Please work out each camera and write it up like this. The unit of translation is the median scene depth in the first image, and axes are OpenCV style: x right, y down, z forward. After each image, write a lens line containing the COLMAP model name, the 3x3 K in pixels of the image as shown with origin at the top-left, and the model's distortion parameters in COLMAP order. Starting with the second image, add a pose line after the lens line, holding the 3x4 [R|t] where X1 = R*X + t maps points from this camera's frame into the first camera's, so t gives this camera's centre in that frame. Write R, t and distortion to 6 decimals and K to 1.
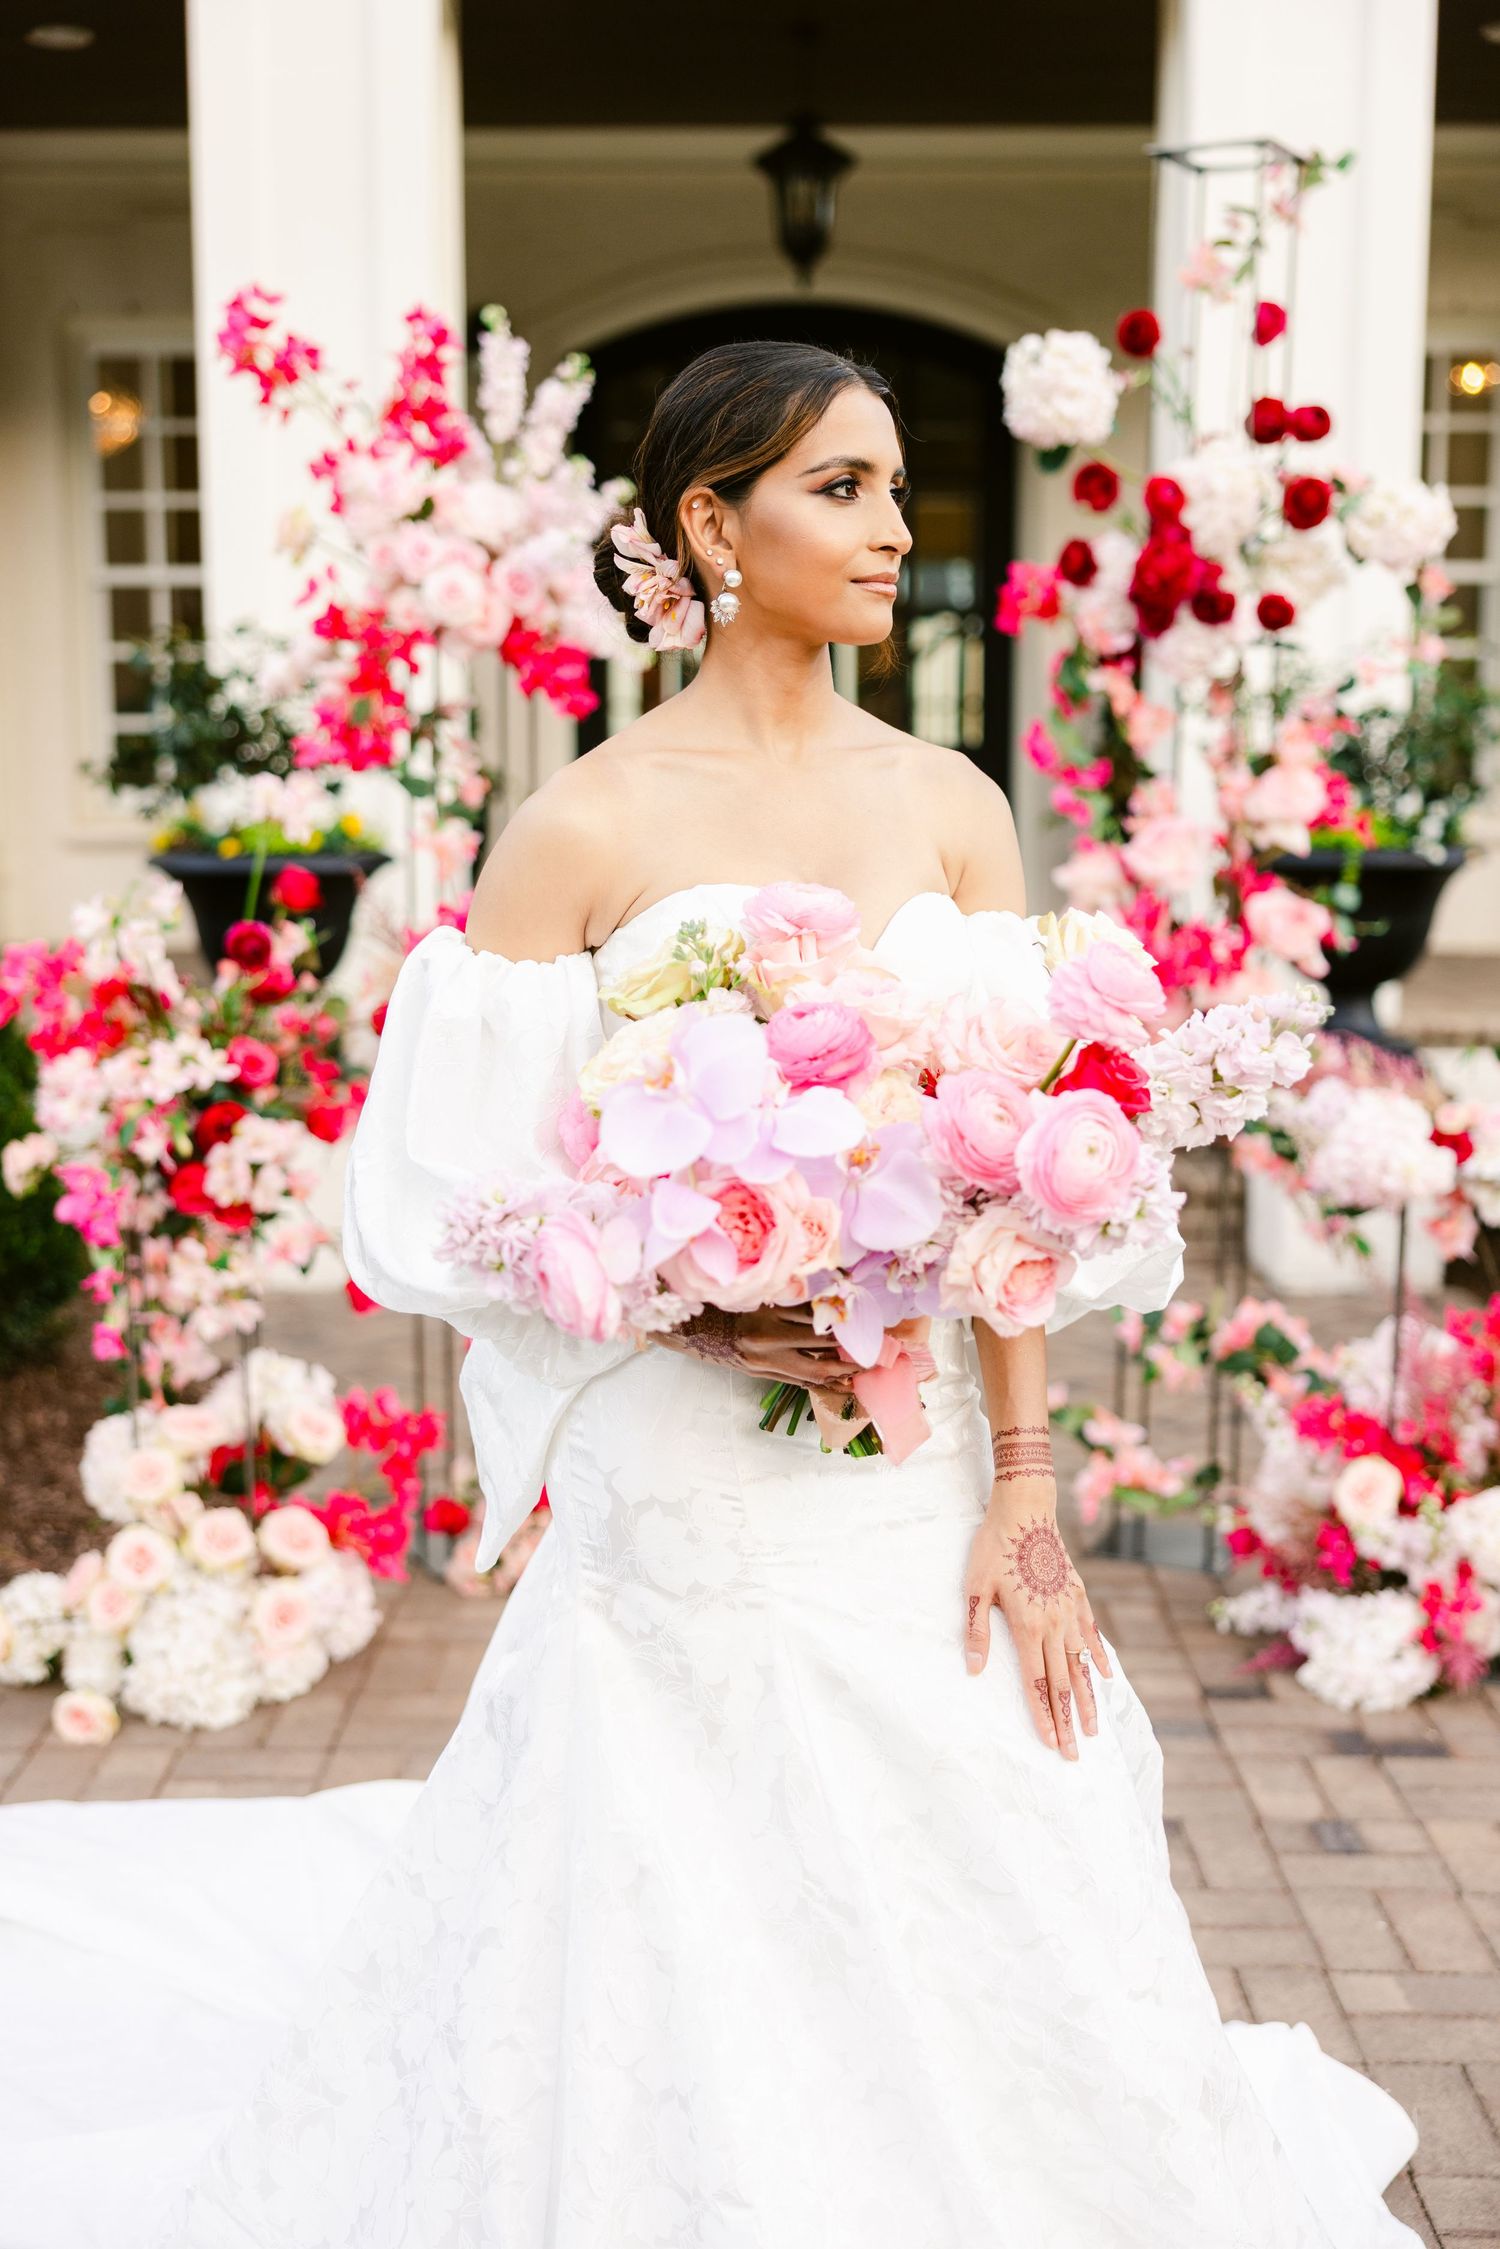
lens RADIAL K [[2435.6, 0, 715.4], [0, 2435.6, 1123.7], [0, 0, 1]] dist [0.012388, 0.000740]
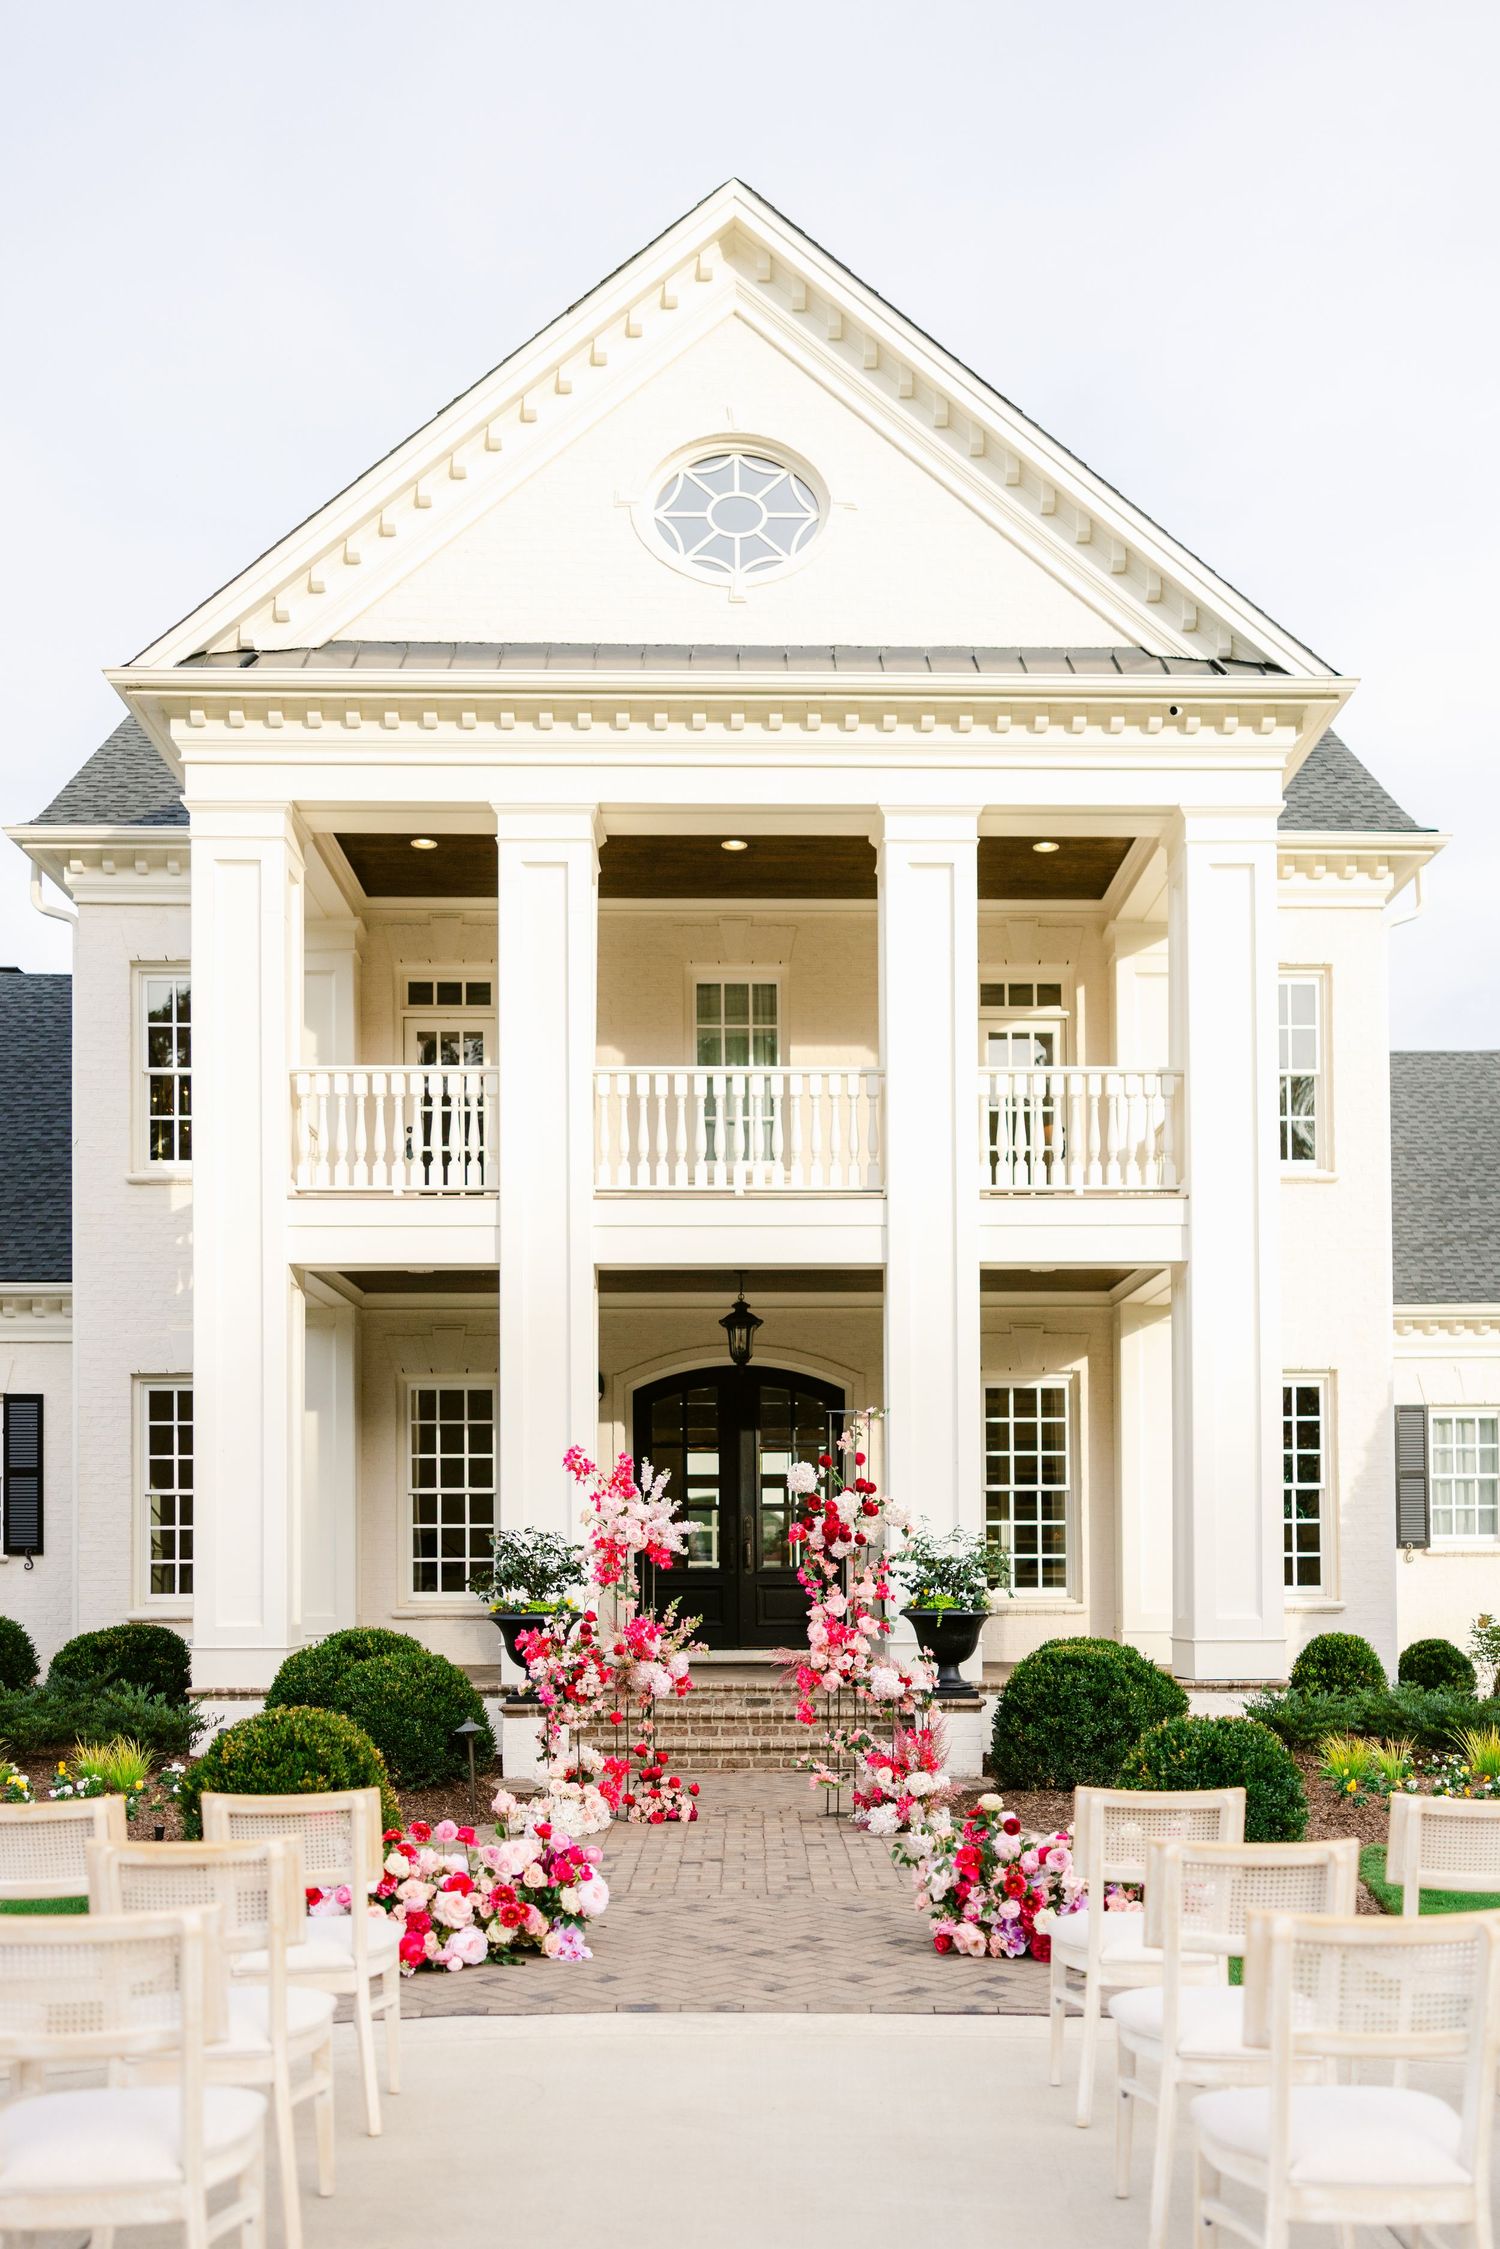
lens RADIAL K [[4782.1, 0, 750.0], [0, 4782.1, 1124.5], [0, 0, 1]] dist [-0.335864, 3.967254]
pose [[0.999900, -0.003671, 0.013625, -0.028681], [0.006761, 0.972170, -0.234181, 0.837008], [-0.012386, 0.234249, 0.972098, -5.939212]]
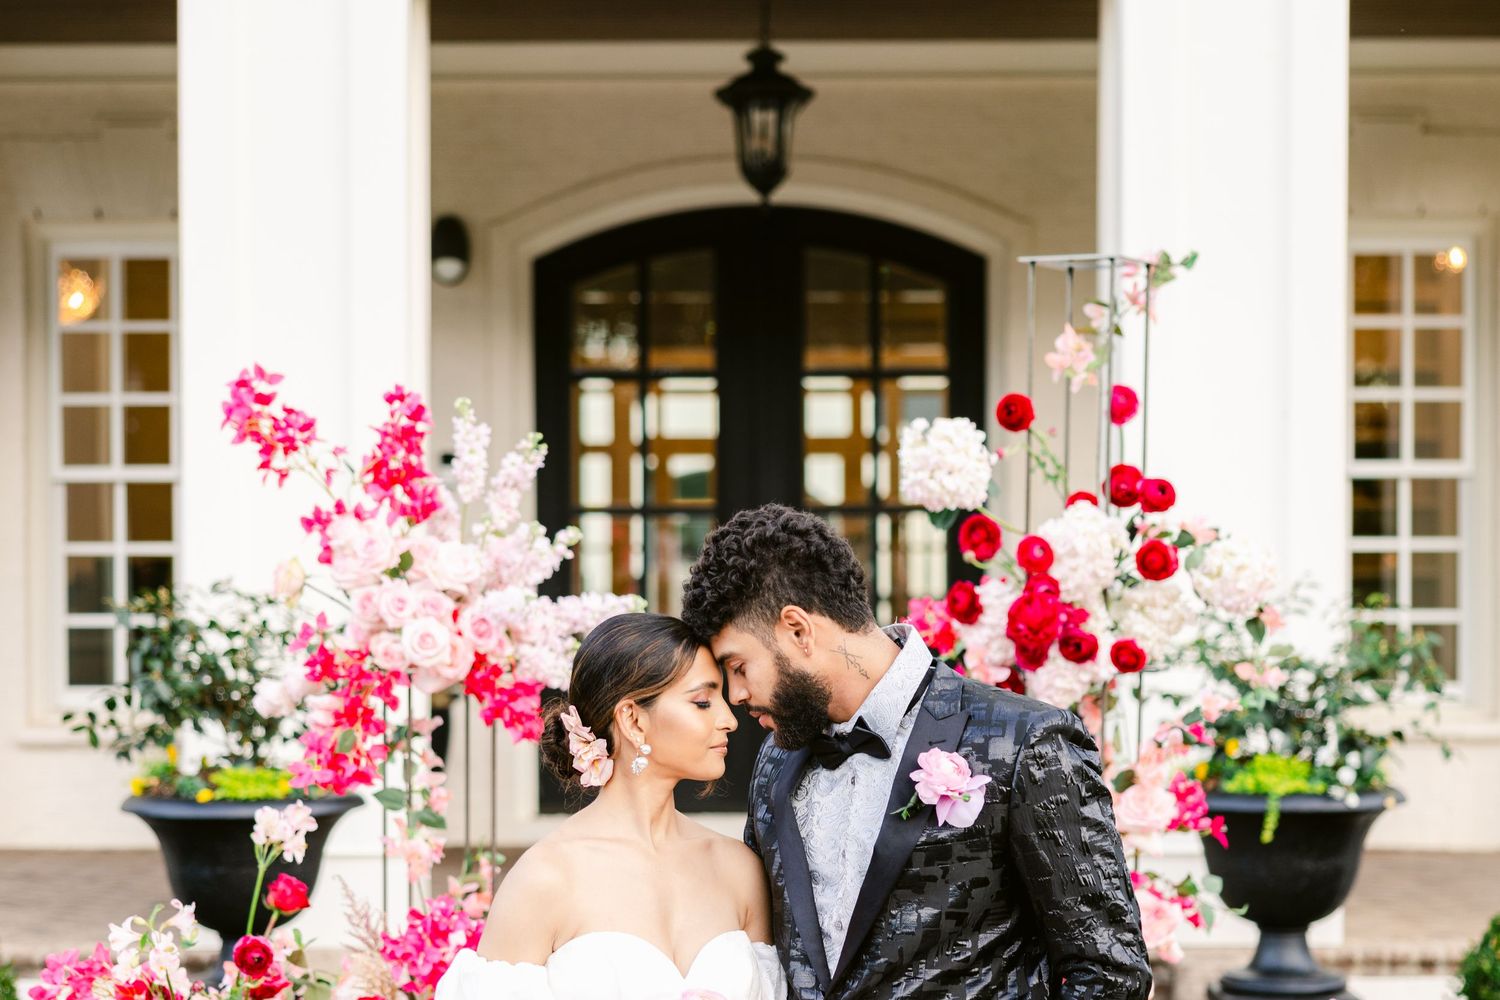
lens RADIAL K [[3189.5, 0, 749.0], [0, 3189.5, 613.6], [0, 0, 1]] dist [-0.335864, 3.967254]
pose [[0.999987, -0.003078, 0.004177, 0.040302], [0.003485, 0.994848, -0.101319, -0.073853], [-0.003844, 0.101332, 0.994845, -0.509914]]
